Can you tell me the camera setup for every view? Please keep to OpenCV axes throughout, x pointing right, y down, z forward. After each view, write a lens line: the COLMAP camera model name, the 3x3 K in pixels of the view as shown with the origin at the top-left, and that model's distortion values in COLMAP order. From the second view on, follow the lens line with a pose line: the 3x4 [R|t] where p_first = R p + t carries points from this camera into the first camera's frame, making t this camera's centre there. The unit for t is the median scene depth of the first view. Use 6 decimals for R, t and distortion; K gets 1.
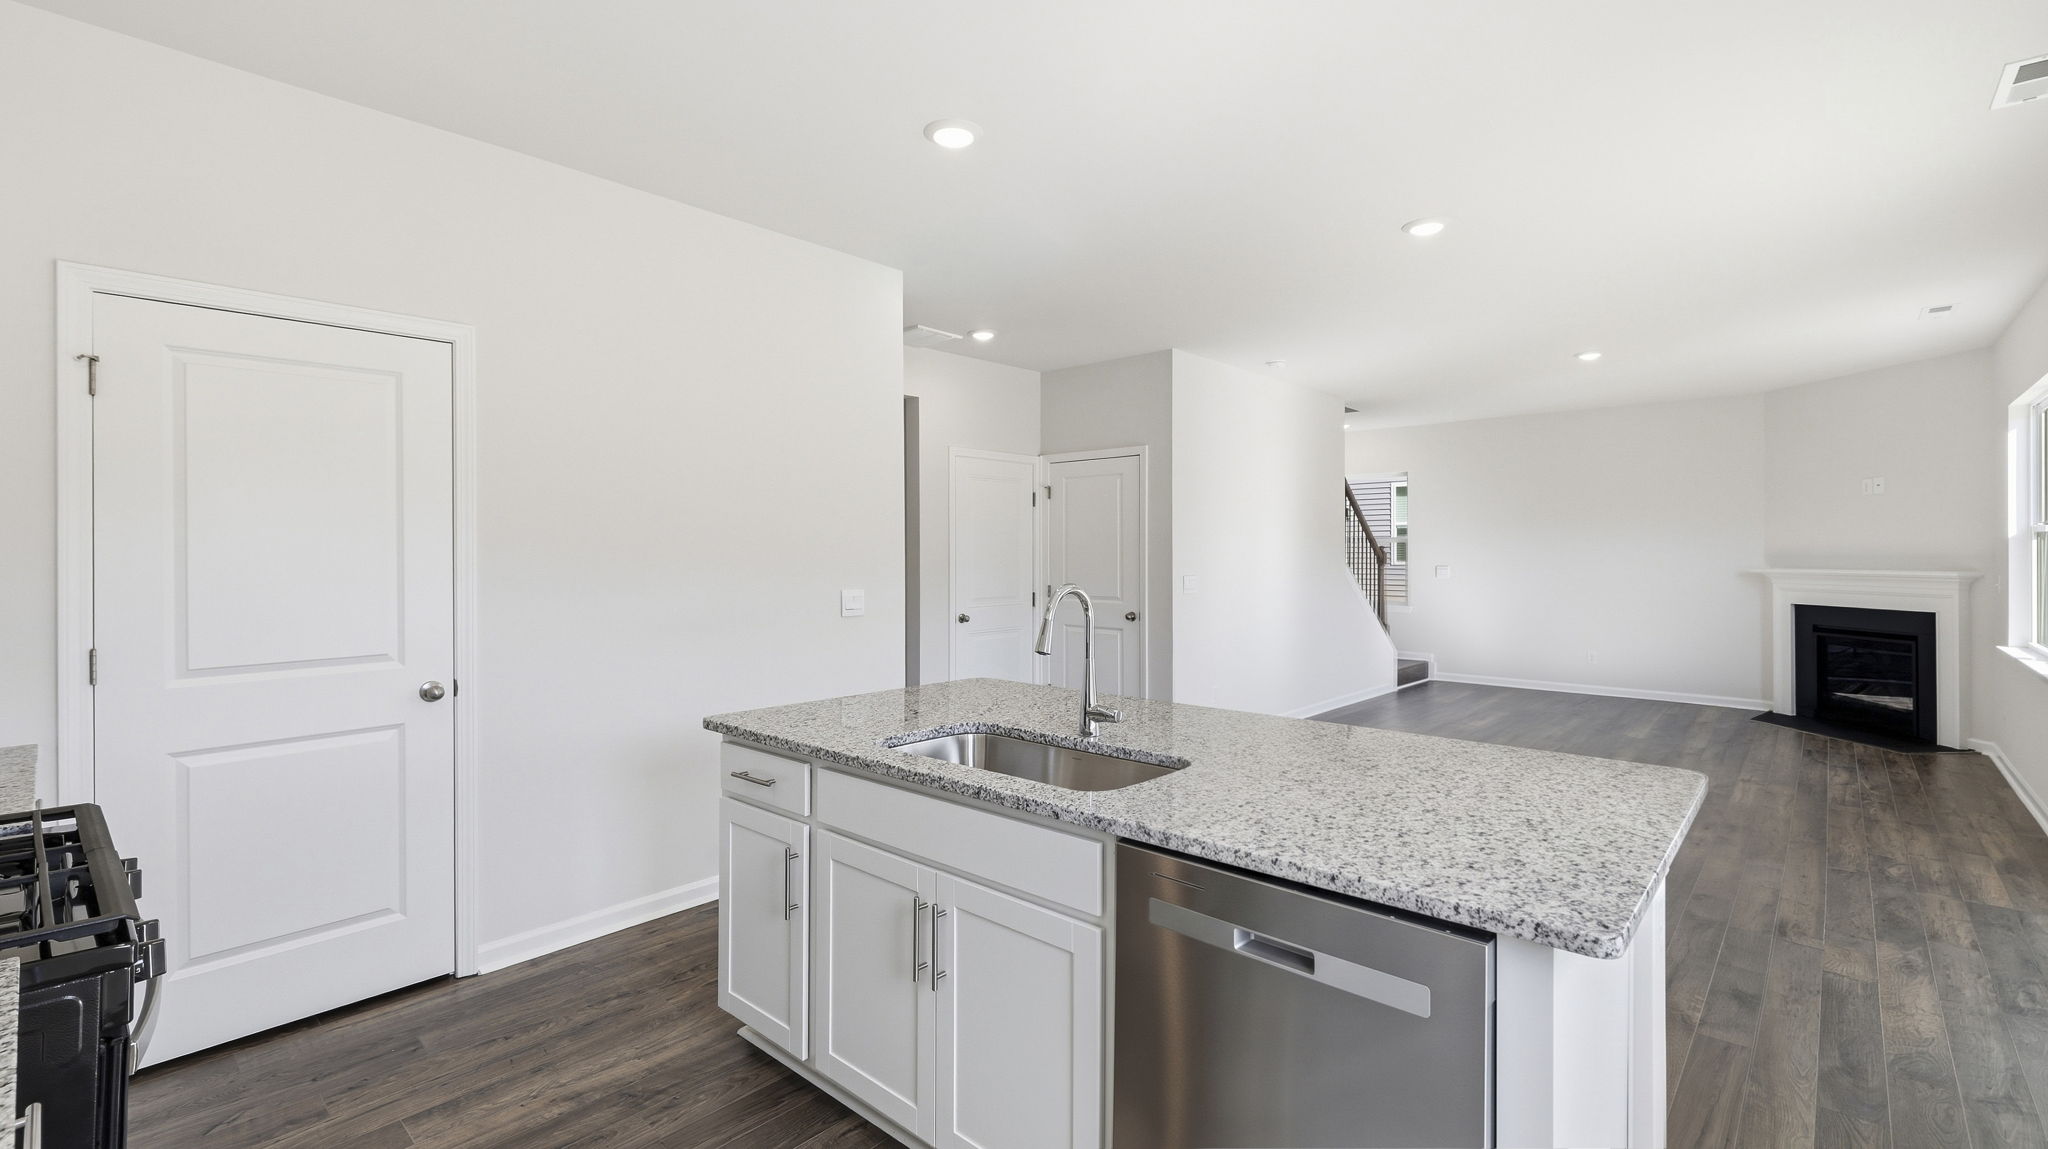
lens RADIAL K [[893.4, 0, 1029.7], [0, 893.4, 551.8], [0, 0, 1]] dist [-0.001246, -0.000158]
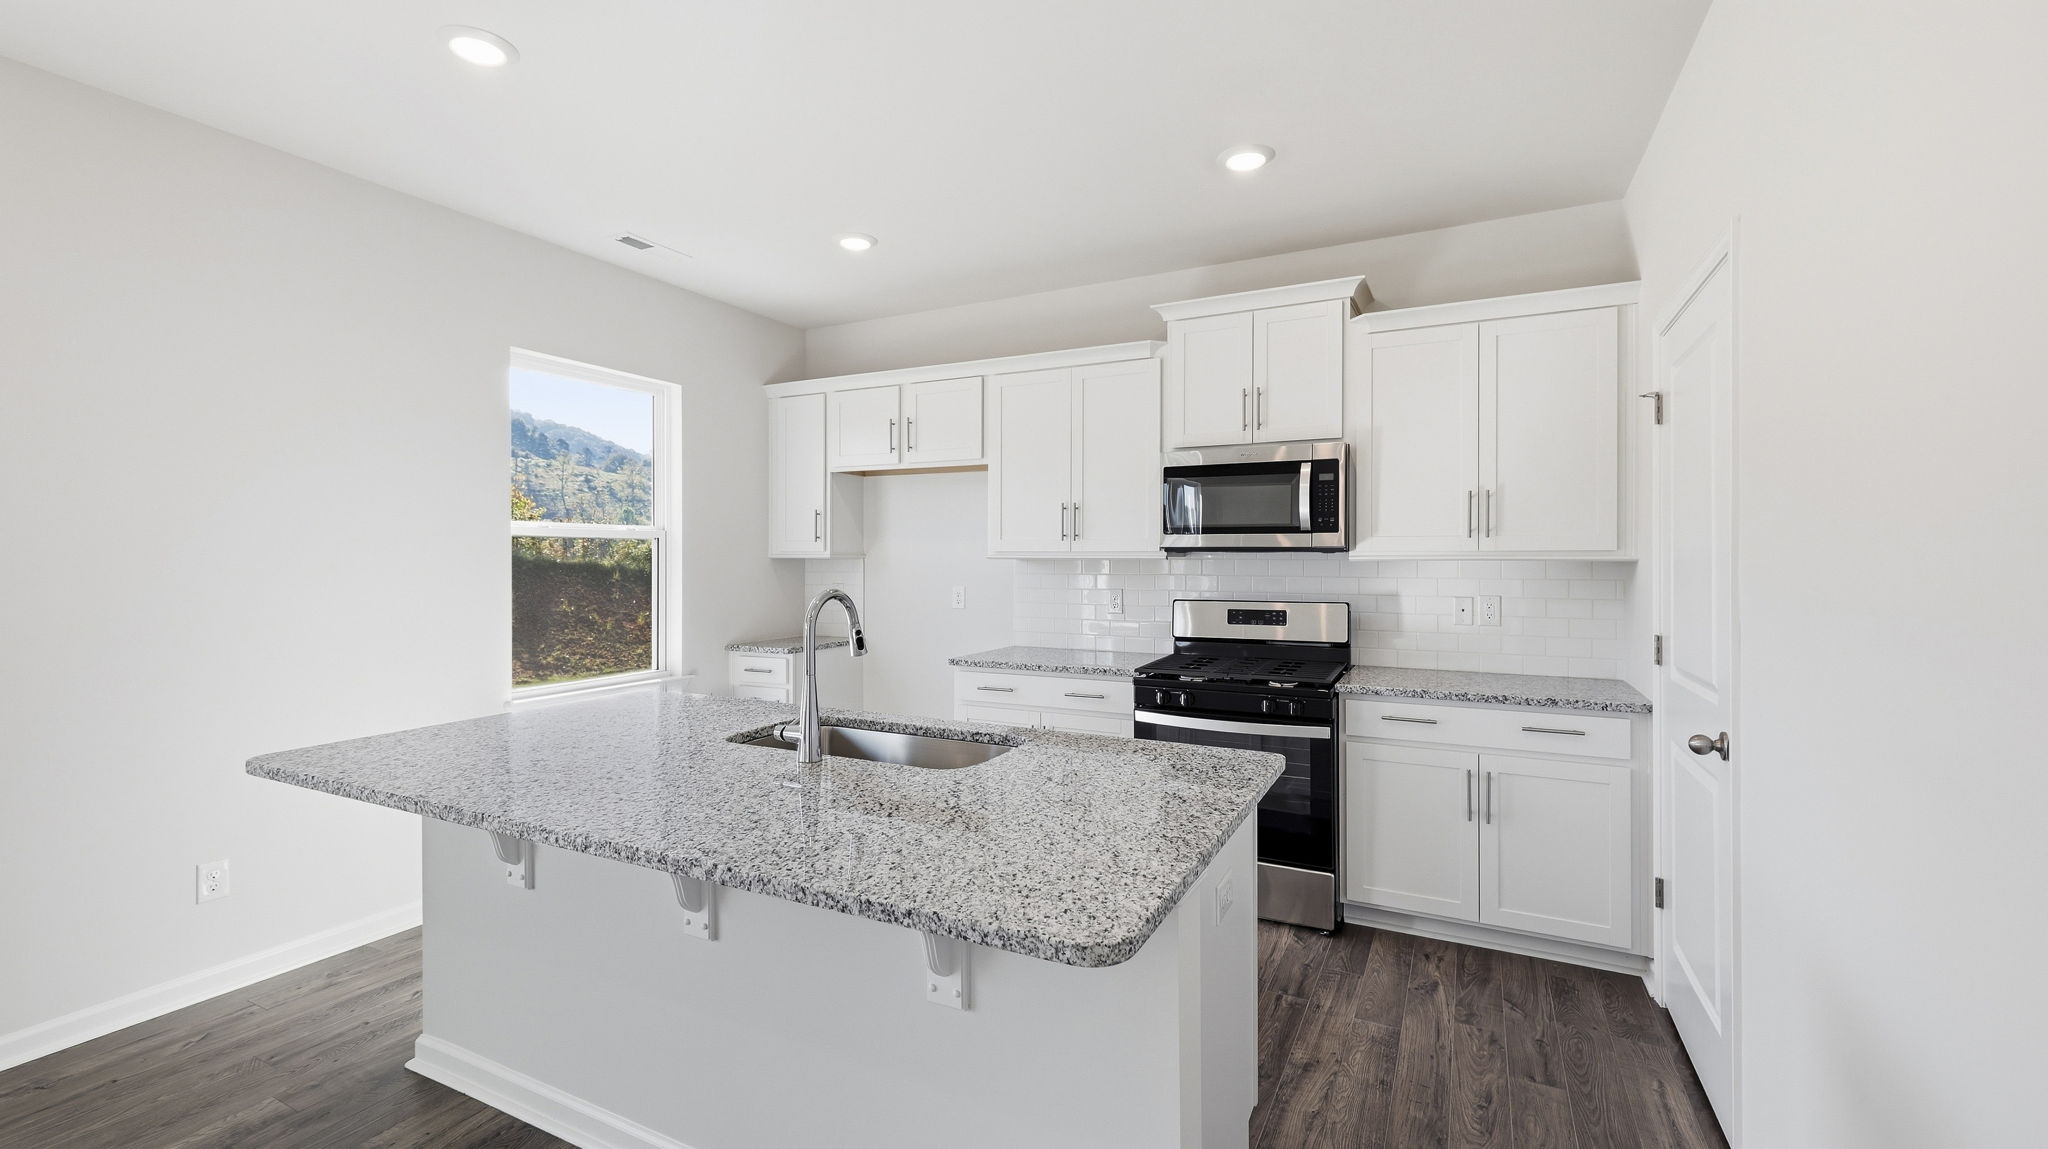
lens RADIAL K [[853.3, 0, 1015.3], [0, 853.3, 562.0], [0, 0, 1]] dist [0.010484, -0.001252]
pose [[-0.974793, 0.004289, -0.223069, 0.044702], [0.004552, 0.999989, -0.000663, 0.006253], [0.223064, -0.001662, -0.974802, 1.611630]]
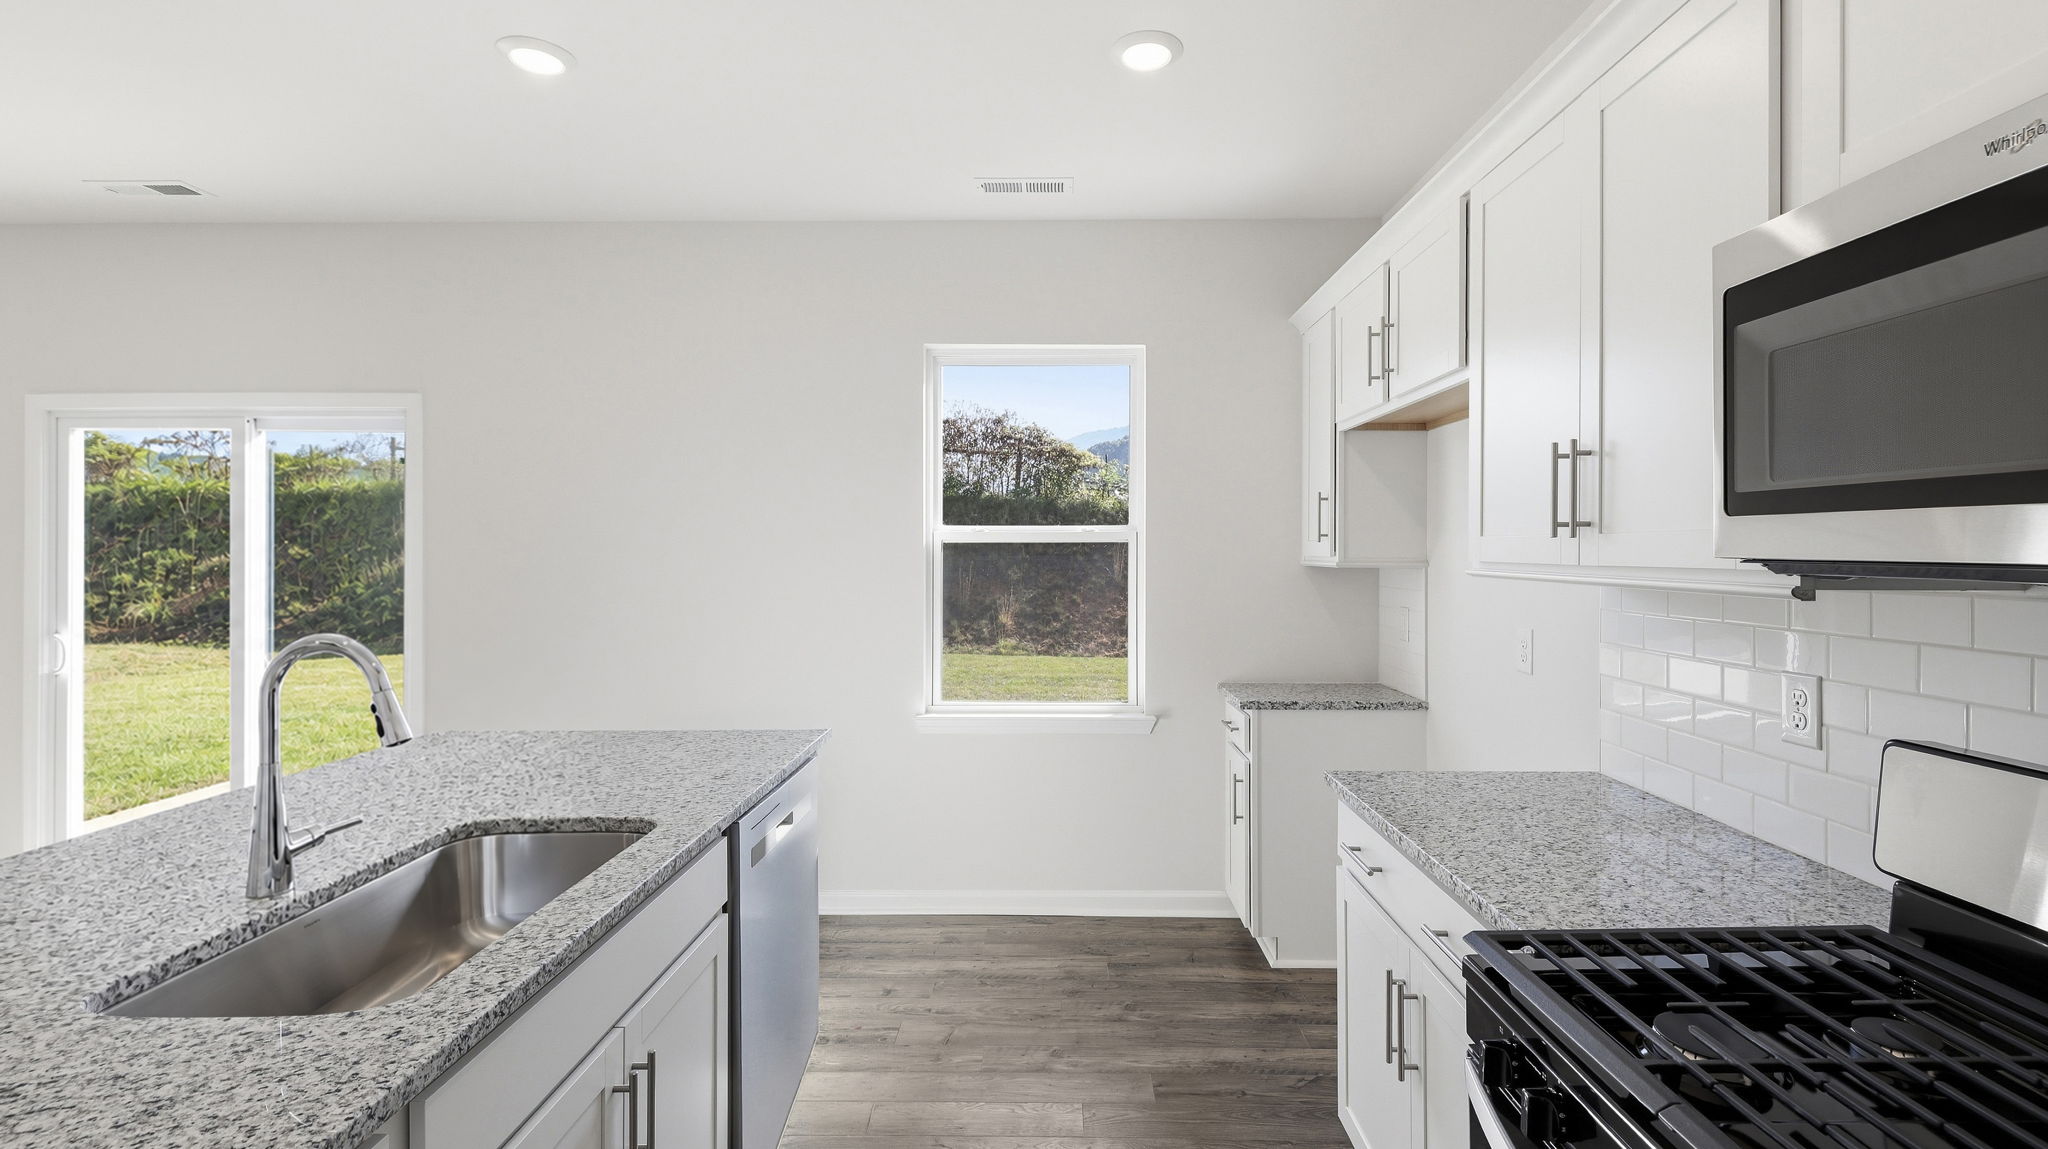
lens RADIAL K [[893.4, 0, 1041.2], [0, 893.4, 544.7], [0, 0, 1]] dist [-0.001246, -0.000158]
pose [[-0.641156, 0.010072, 0.767345, -0.602480], [-0.001437, 0.999896, -0.014326, -0.017281], [-0.767410, -0.010288, -0.641075, 0.866524]]
